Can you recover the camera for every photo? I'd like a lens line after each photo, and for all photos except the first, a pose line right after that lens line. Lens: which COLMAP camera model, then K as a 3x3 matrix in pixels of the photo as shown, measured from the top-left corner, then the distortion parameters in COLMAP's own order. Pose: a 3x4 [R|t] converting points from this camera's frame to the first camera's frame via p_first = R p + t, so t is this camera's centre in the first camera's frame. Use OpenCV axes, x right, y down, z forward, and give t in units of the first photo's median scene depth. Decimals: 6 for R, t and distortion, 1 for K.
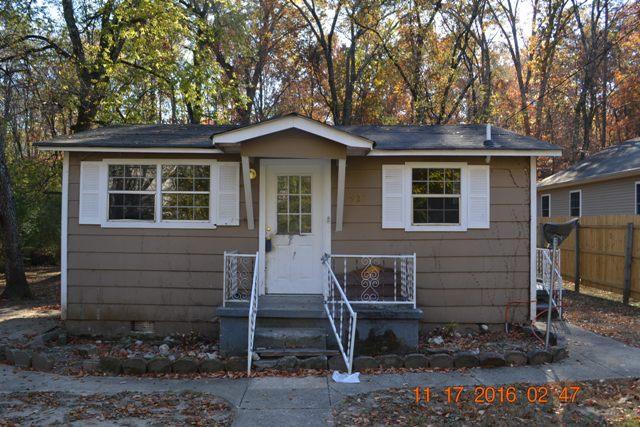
lens RADIAL K [[517.7, 0, 311.2], [0, 517.7, 219.1], [0, 0, 1]] dist [-0.083353, 0.012333]
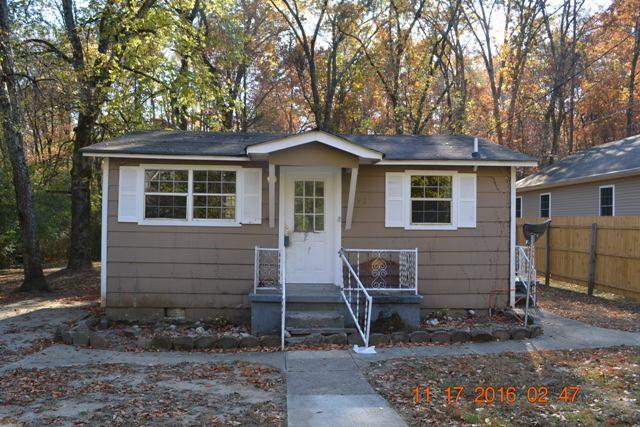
lens RADIAL K [[517.7, 0, 311.2], [0, 517.7, 219.1], [0, 0, 1]] dist [-0.083353, 0.012333]
pose [[0.998545, 0.005875, 0.053606, -0.091102], [-0.005950, 0.999982, 0.001249, -0.000340], [-0.053598, -0.001566, 0.998561, -0.149239]]
